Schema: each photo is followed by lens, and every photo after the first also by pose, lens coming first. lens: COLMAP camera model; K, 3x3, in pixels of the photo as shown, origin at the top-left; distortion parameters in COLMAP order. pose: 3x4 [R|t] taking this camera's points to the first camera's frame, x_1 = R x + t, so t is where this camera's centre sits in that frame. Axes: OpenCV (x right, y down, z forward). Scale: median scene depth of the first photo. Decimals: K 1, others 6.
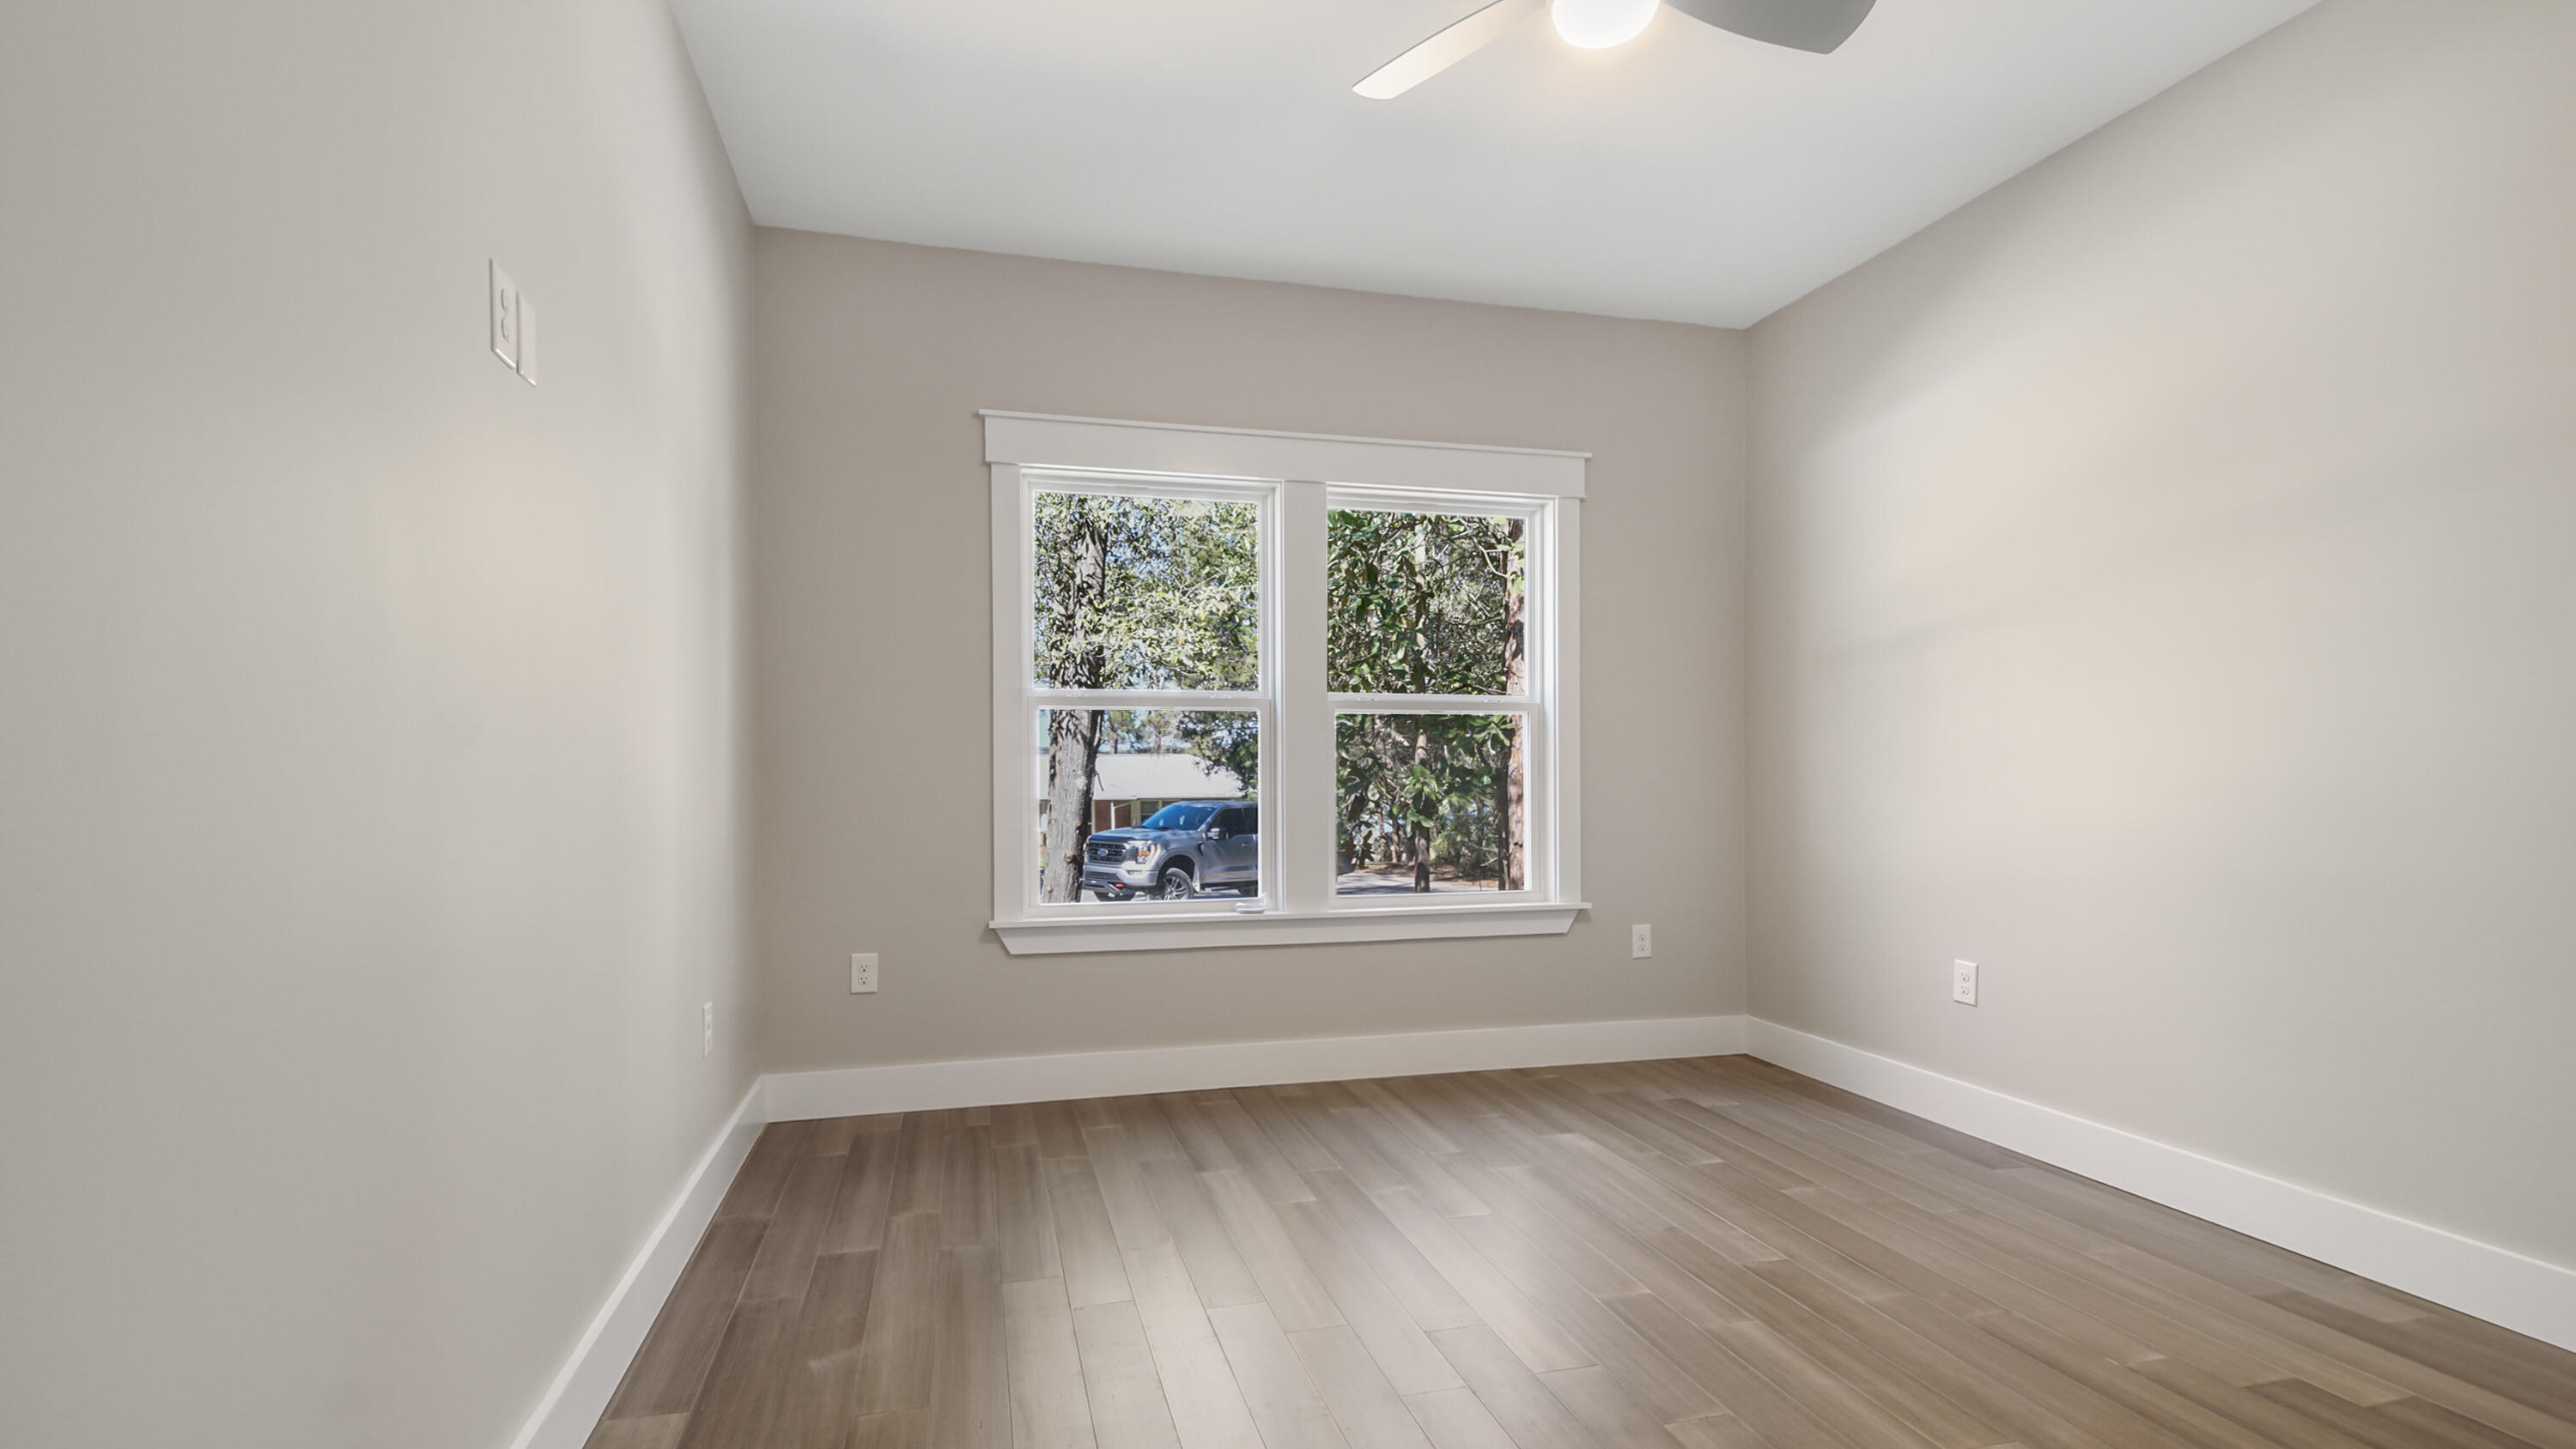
lens RADIAL K [[1176.7, 0, 1274.8], [0, 1176.7, 752.2], [0, 0, 1]] dist [0.023716, -0.000249]
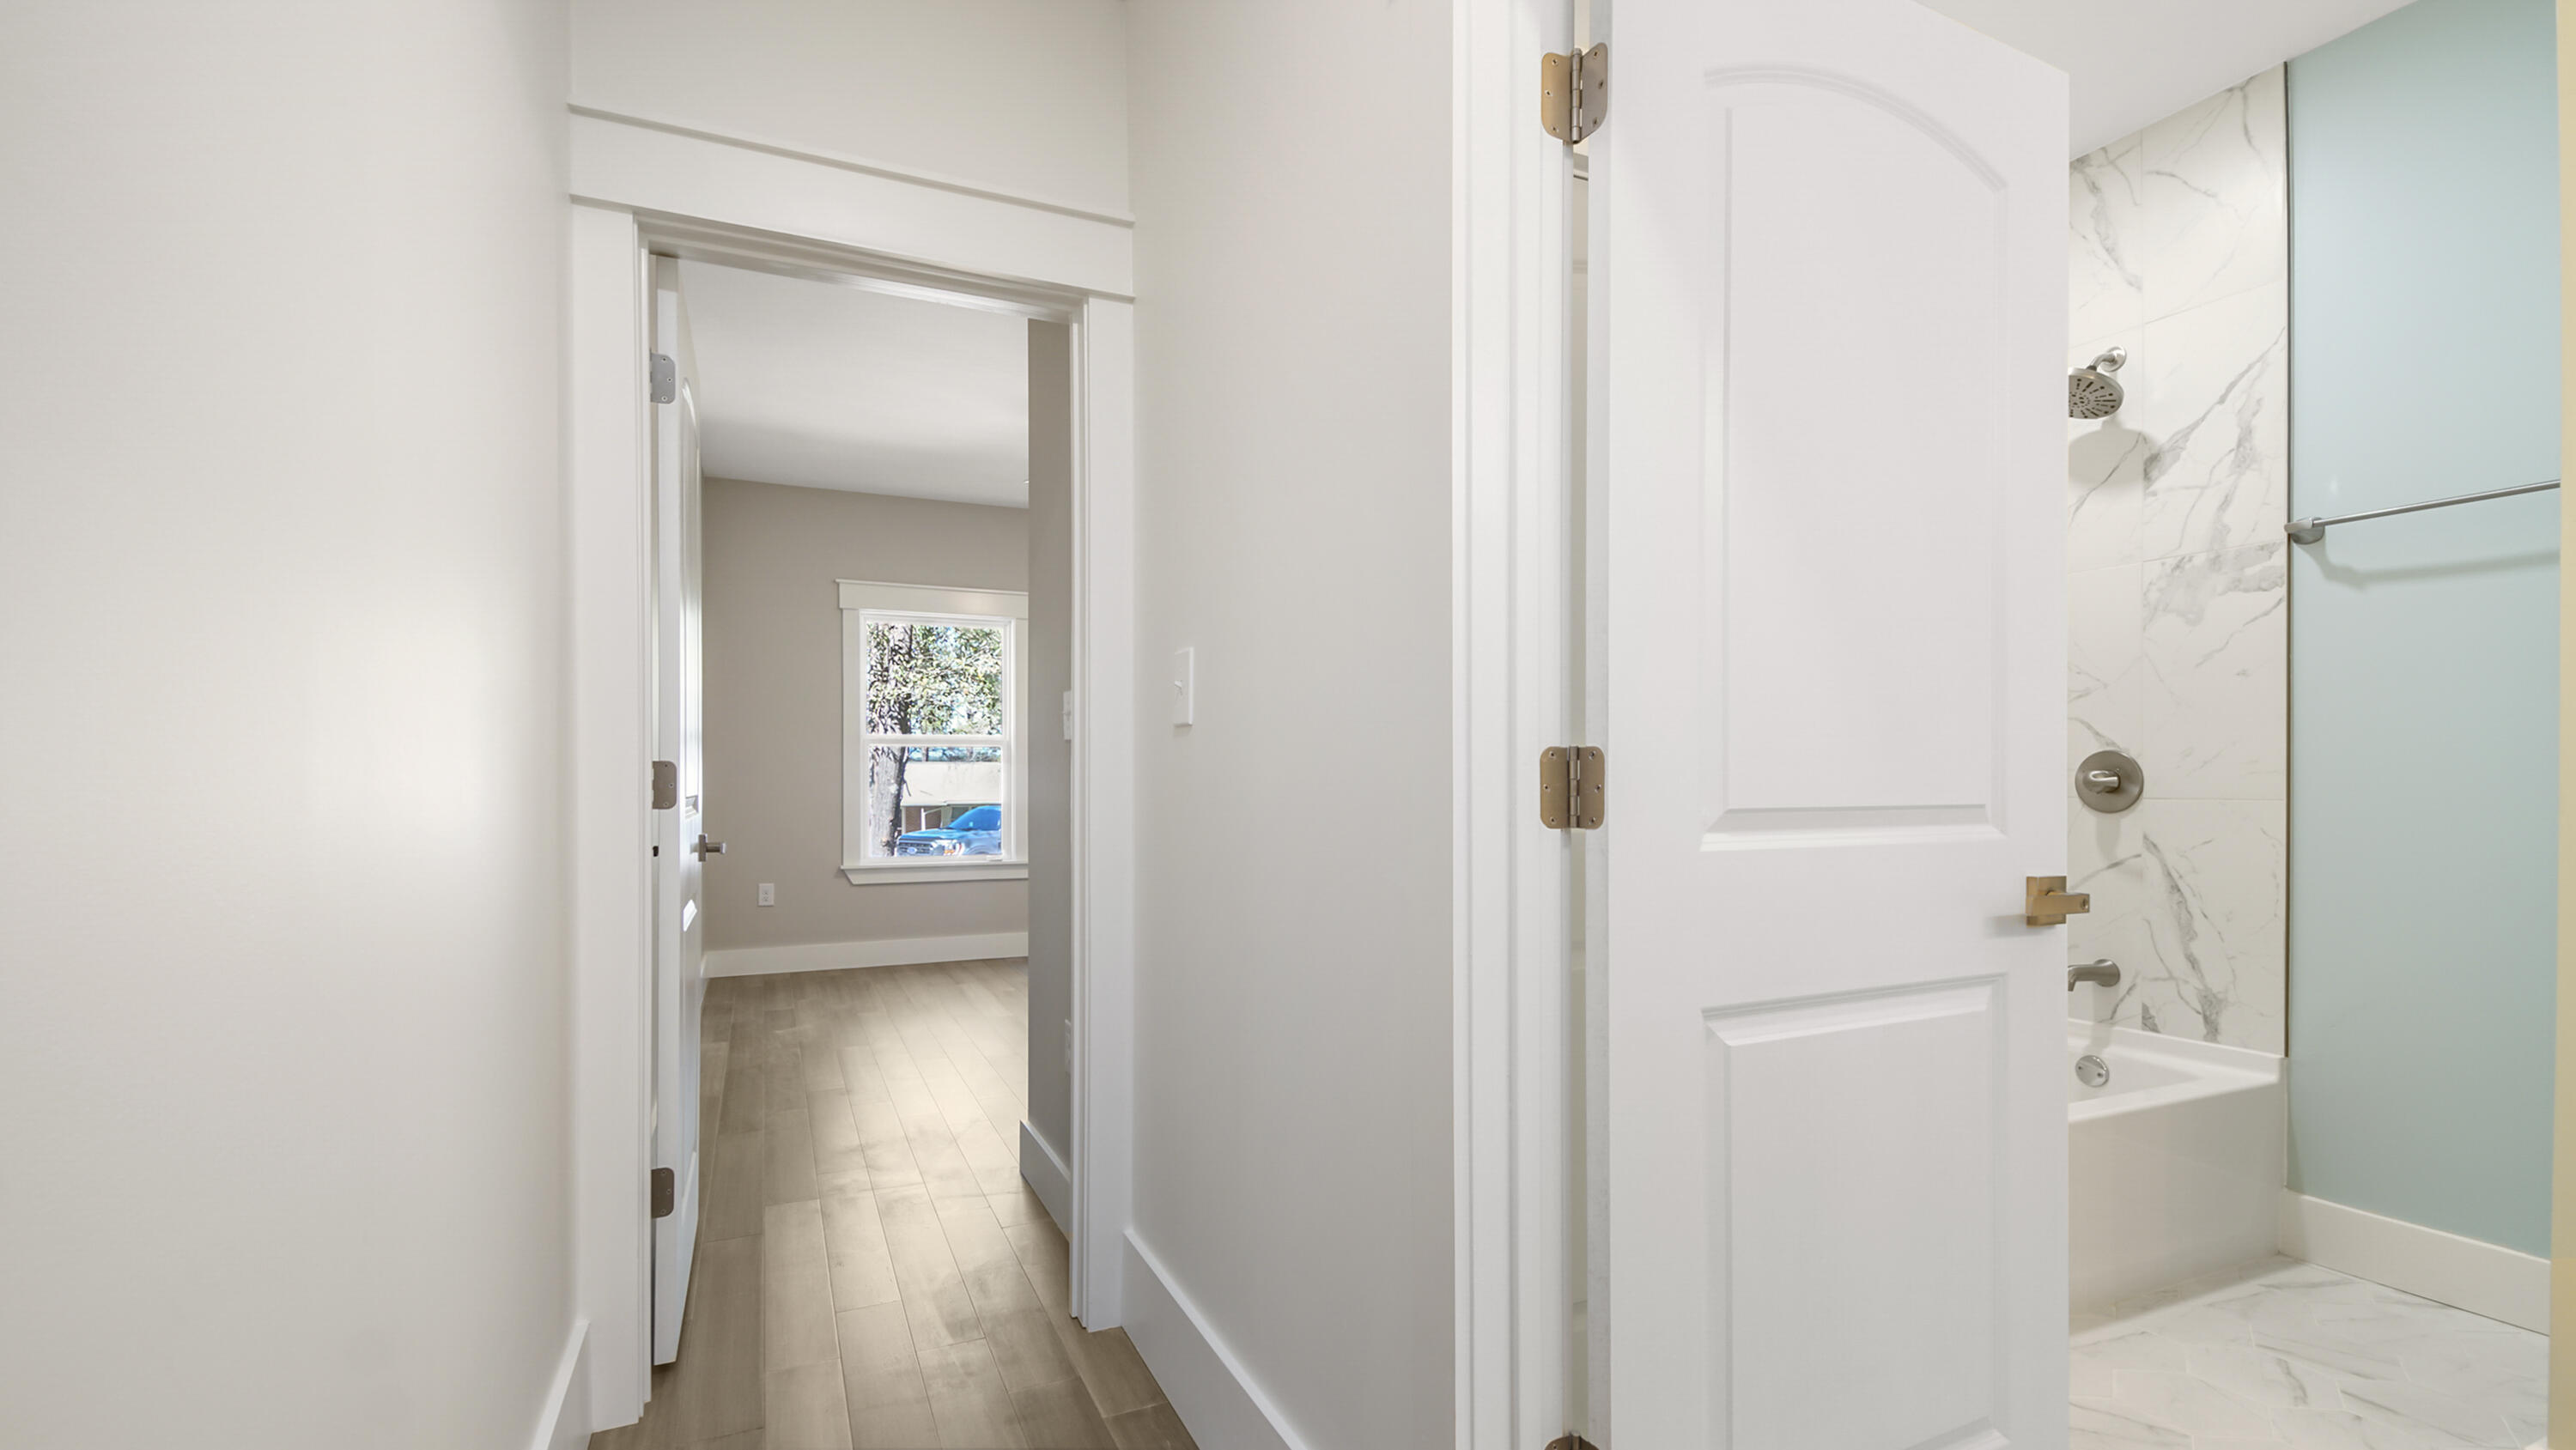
lens RADIAL K [[1130.8, 0, 1294.4], [0, 1130.8, 743.0], [0, 0, 1]] dist [0.034146, -0.022891]
pose [[0.984145, 0.001142, 0.177365, 0.119296], [0.001387, 0.999899, -0.014135, -0.015338], [-0.177363, 0.014157, 0.984044, -0.758213]]
